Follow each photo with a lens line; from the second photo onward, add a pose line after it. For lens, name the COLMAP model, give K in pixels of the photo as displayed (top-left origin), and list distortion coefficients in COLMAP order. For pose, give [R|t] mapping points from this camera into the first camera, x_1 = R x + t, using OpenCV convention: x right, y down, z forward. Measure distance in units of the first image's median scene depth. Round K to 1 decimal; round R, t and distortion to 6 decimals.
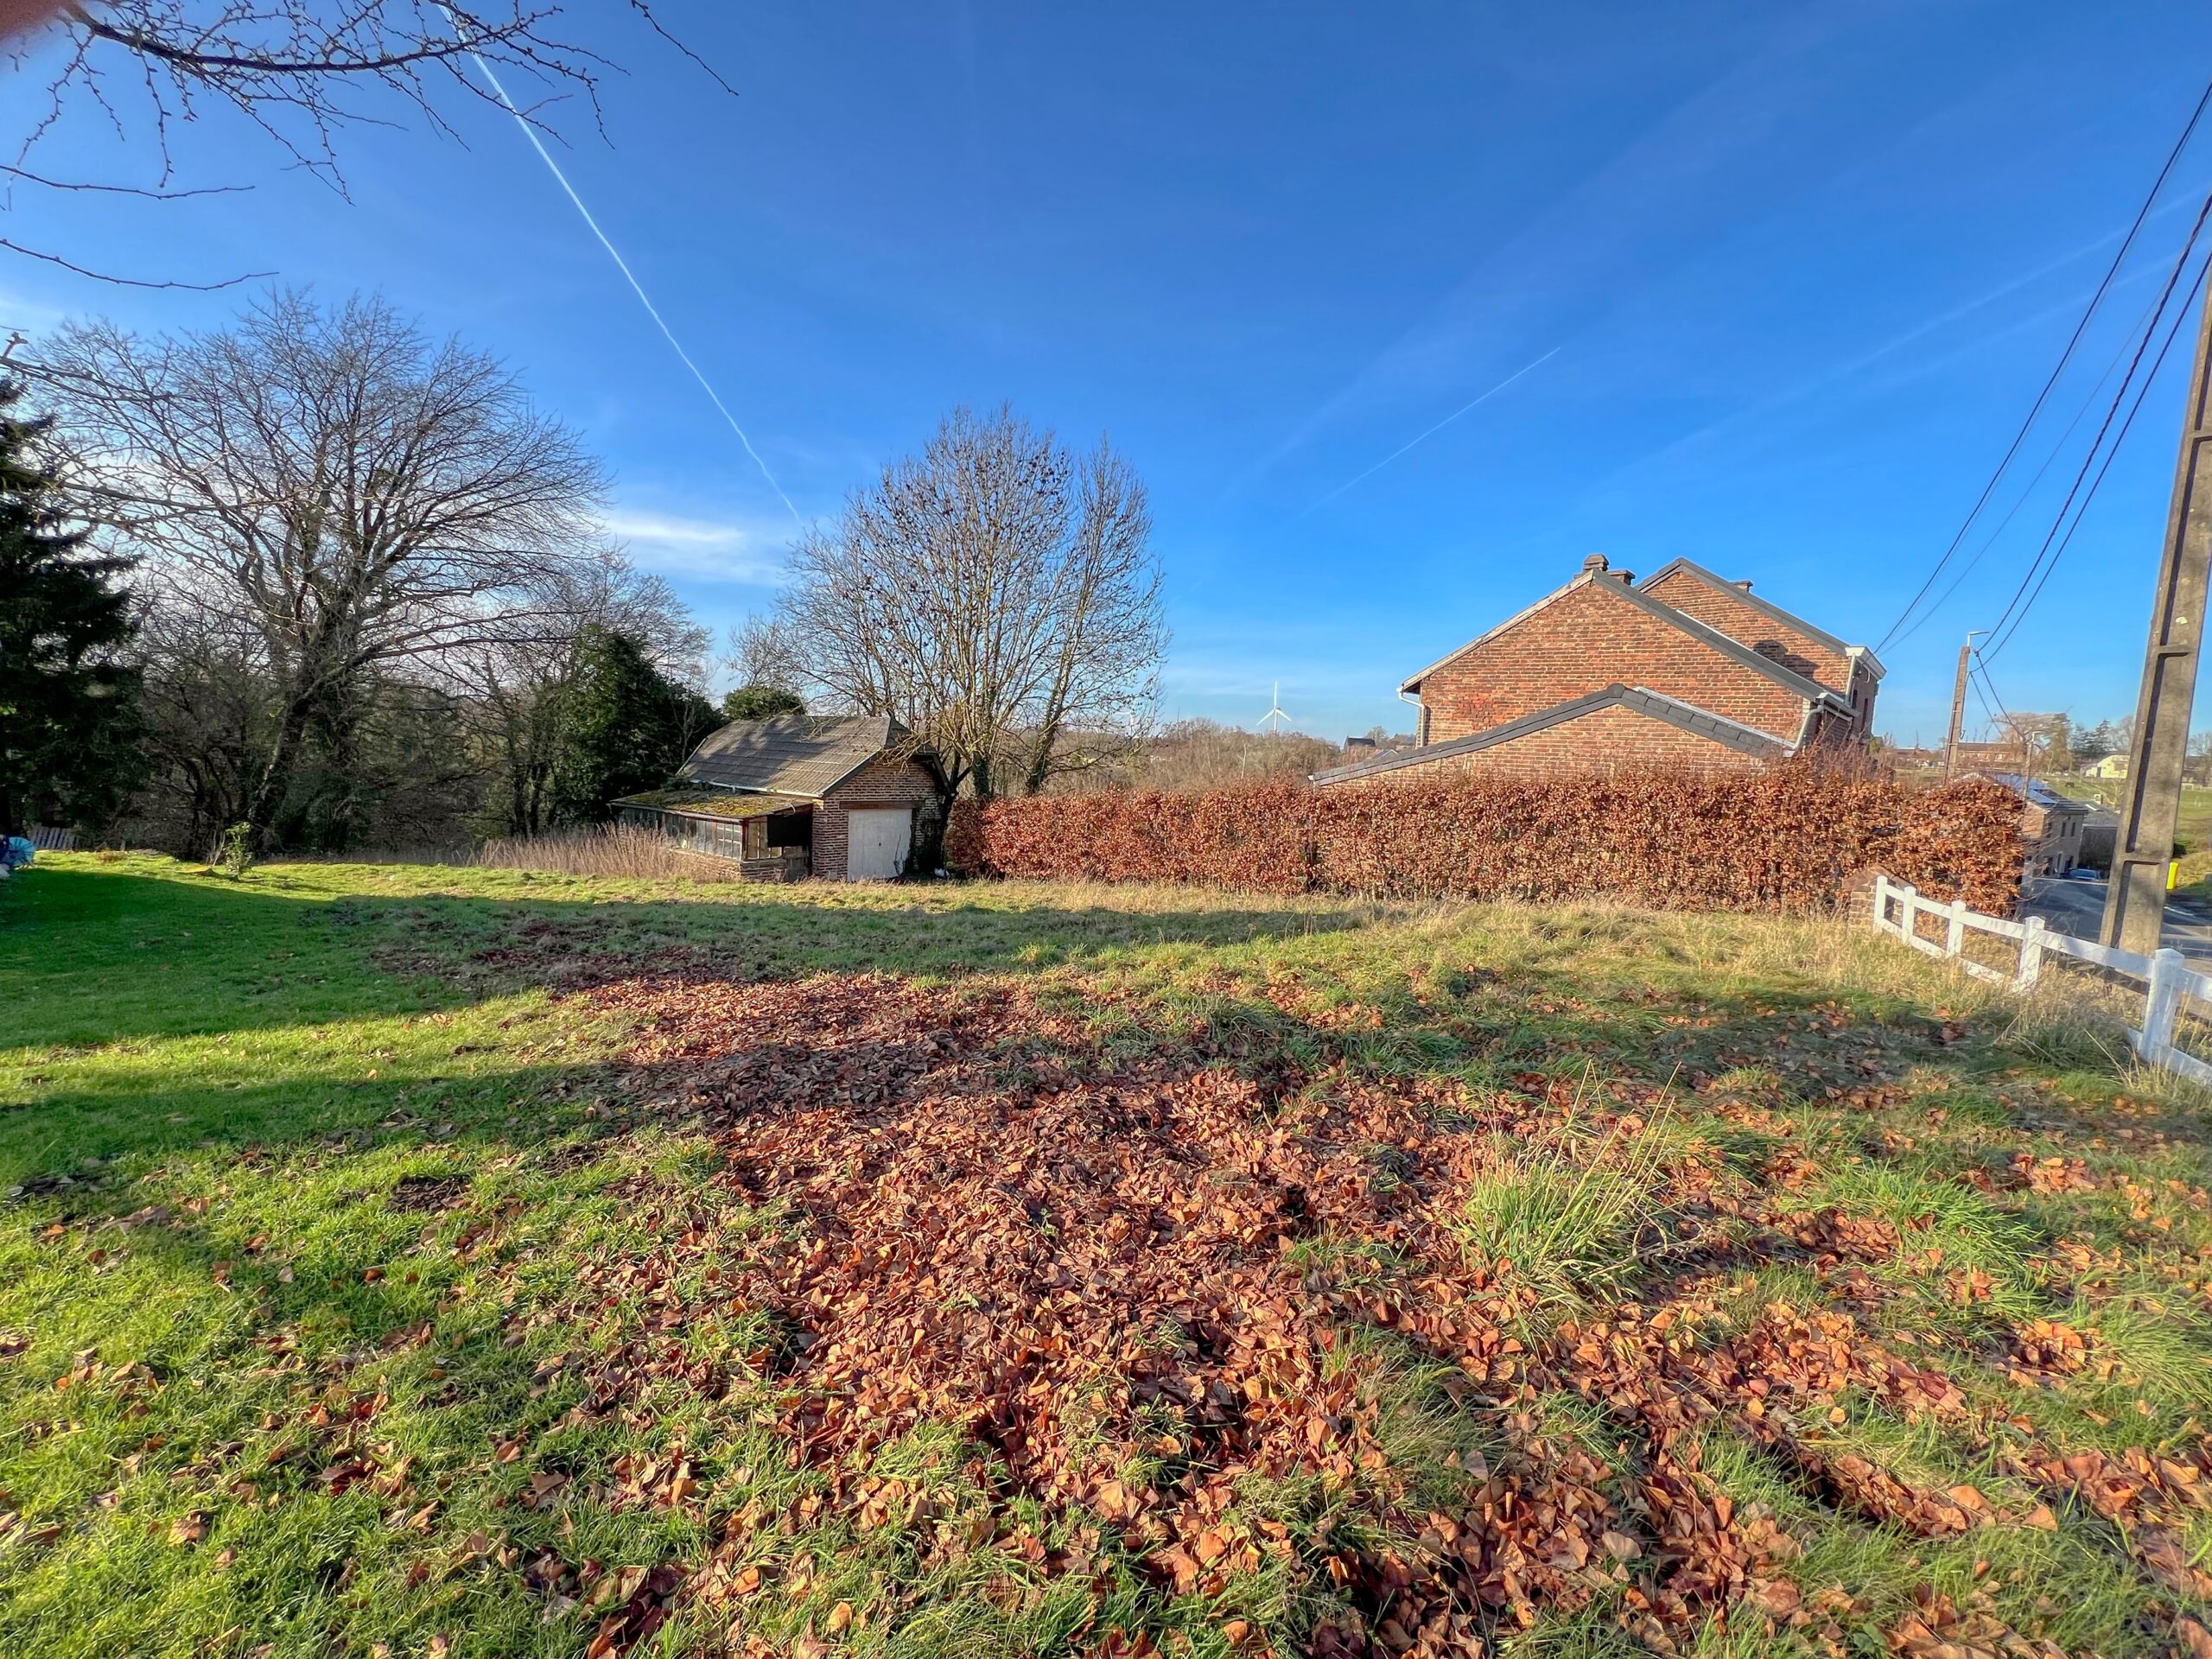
lens RADIAL K [[890.1, 0, 1106.0], [0, 890.1, 829.5], [0, 0, 1]] dist [0.000180, 0.000240]
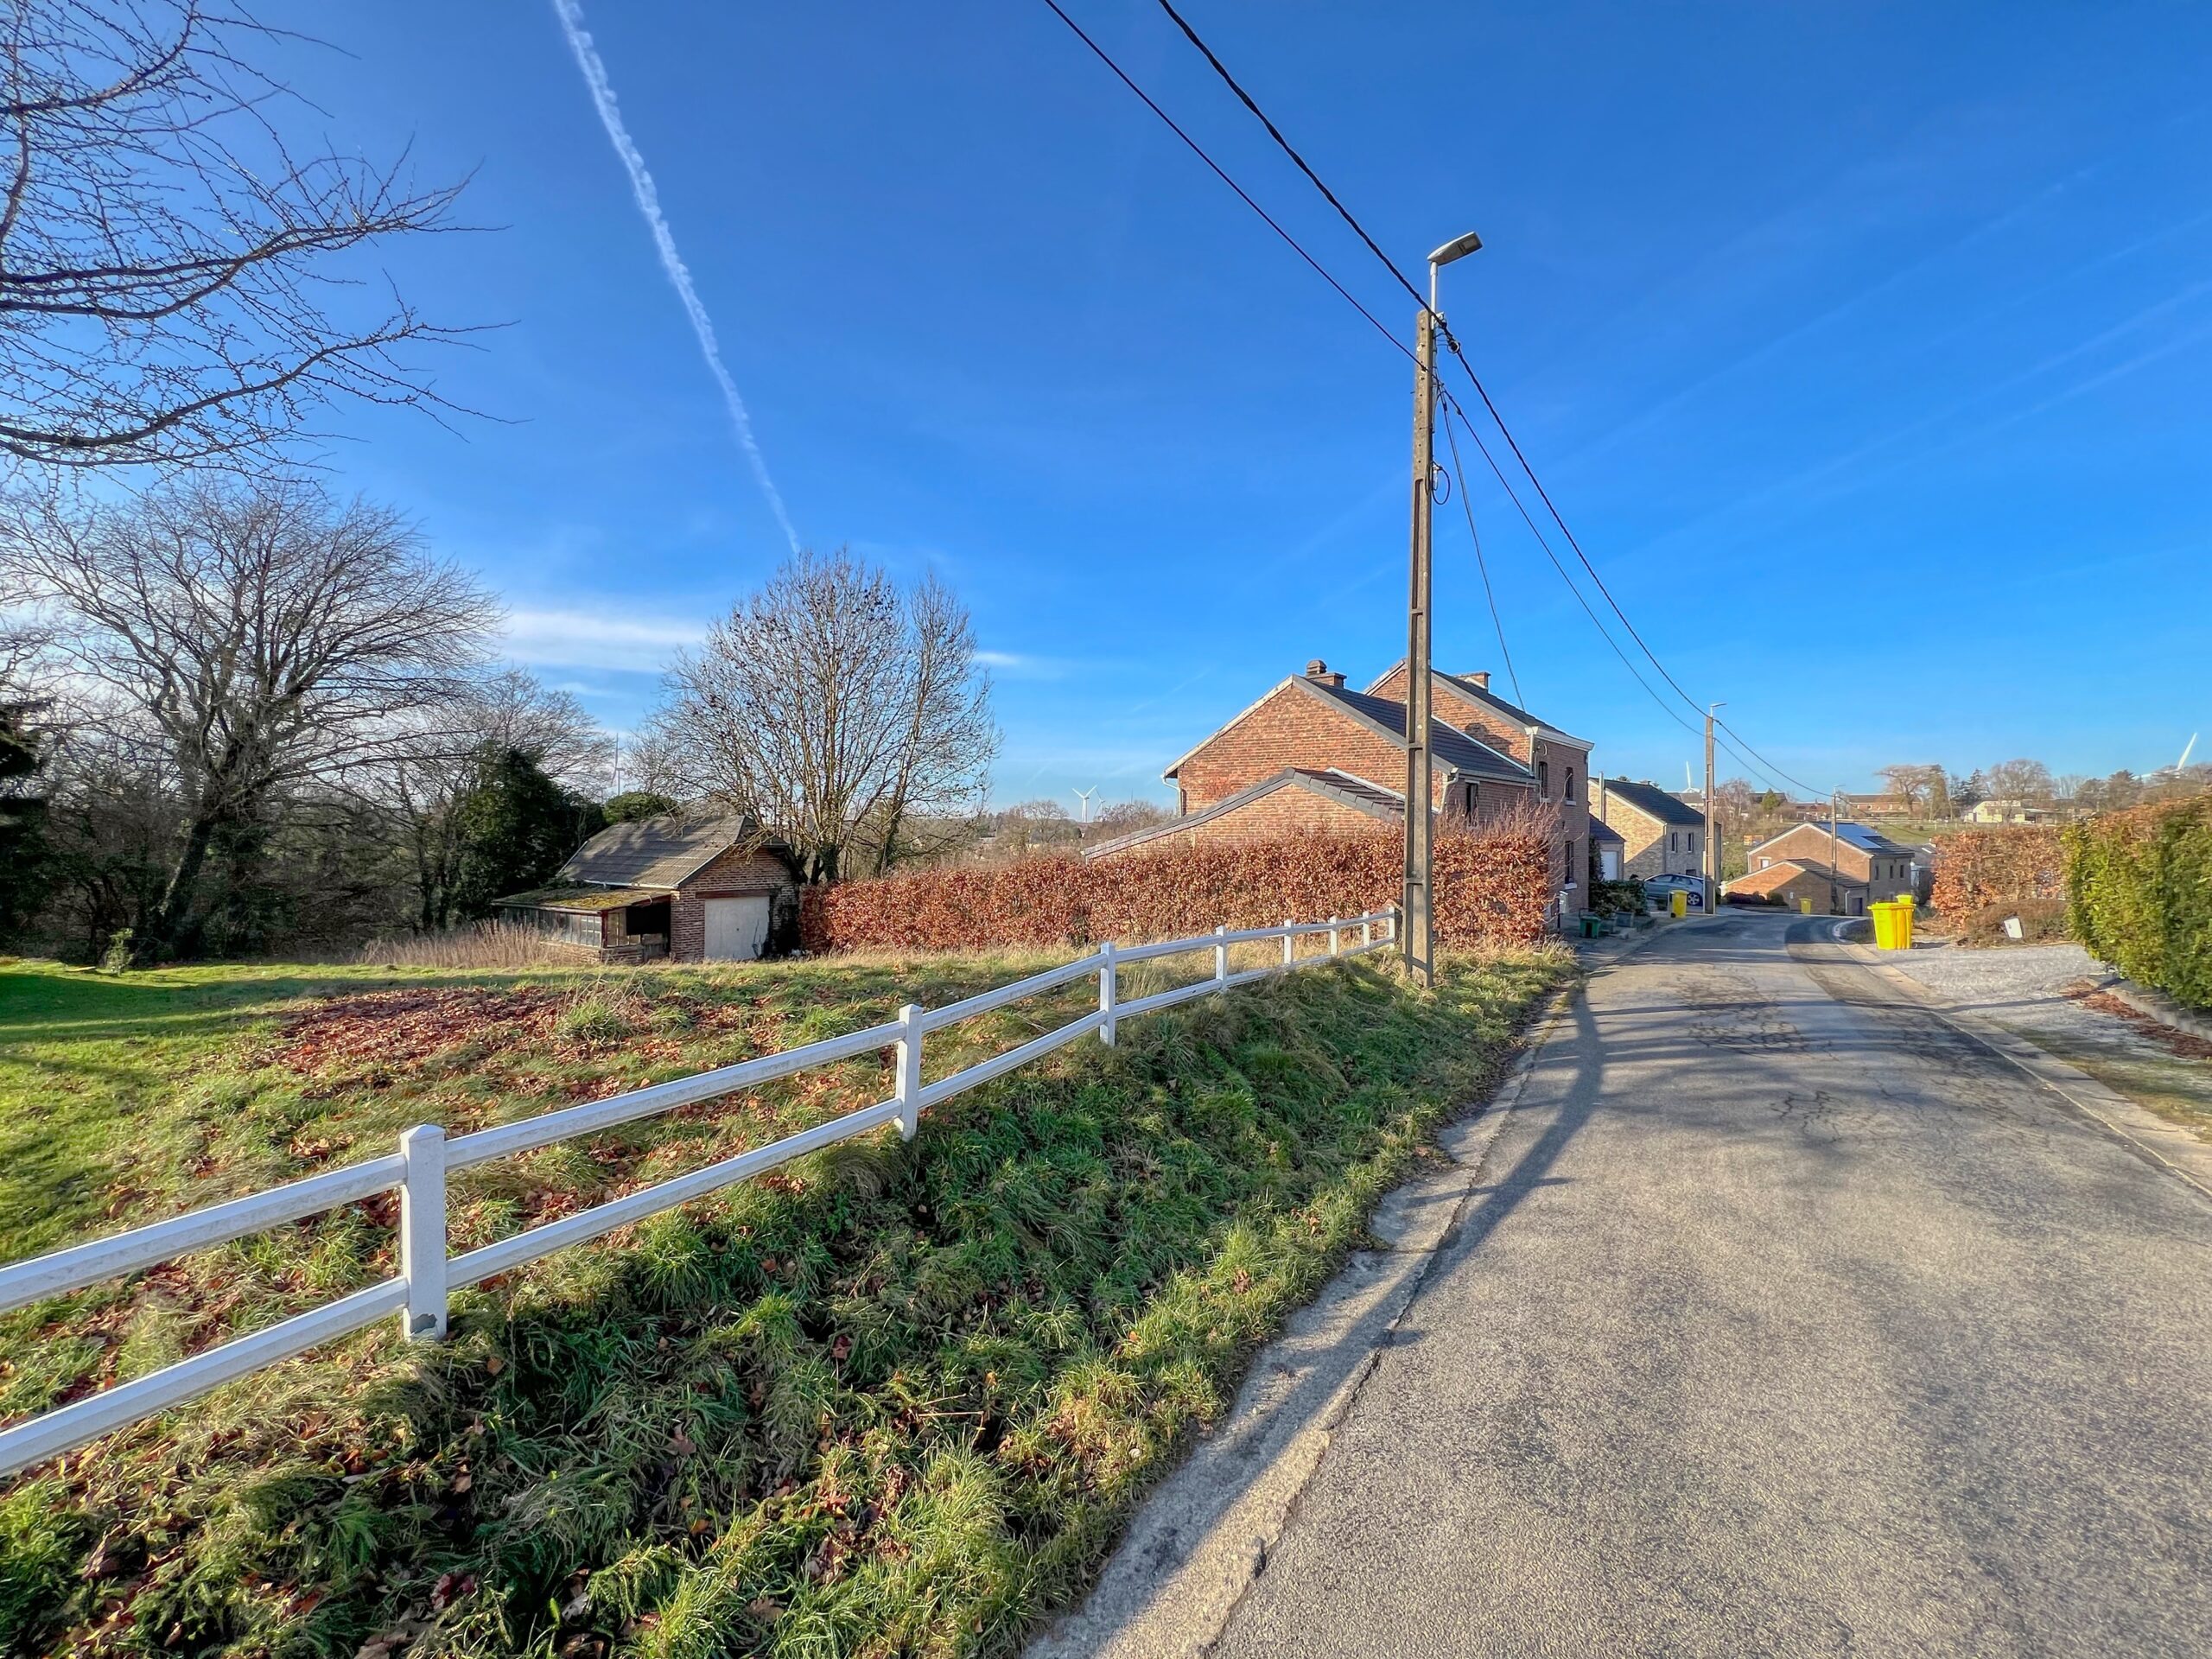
lens RADIAL K [[886.3, 0, 1106.9], [0, 886.3, 833.0], [0, 0, 1]] dist [0.000017, 0.000379]
pose [[0.997922, -0.041296, 0.049451, 0.143297], [0.045598, 0.994961, -0.089289, 0.015562], [-0.045514, 0.091359, 0.994777, -0.125026]]
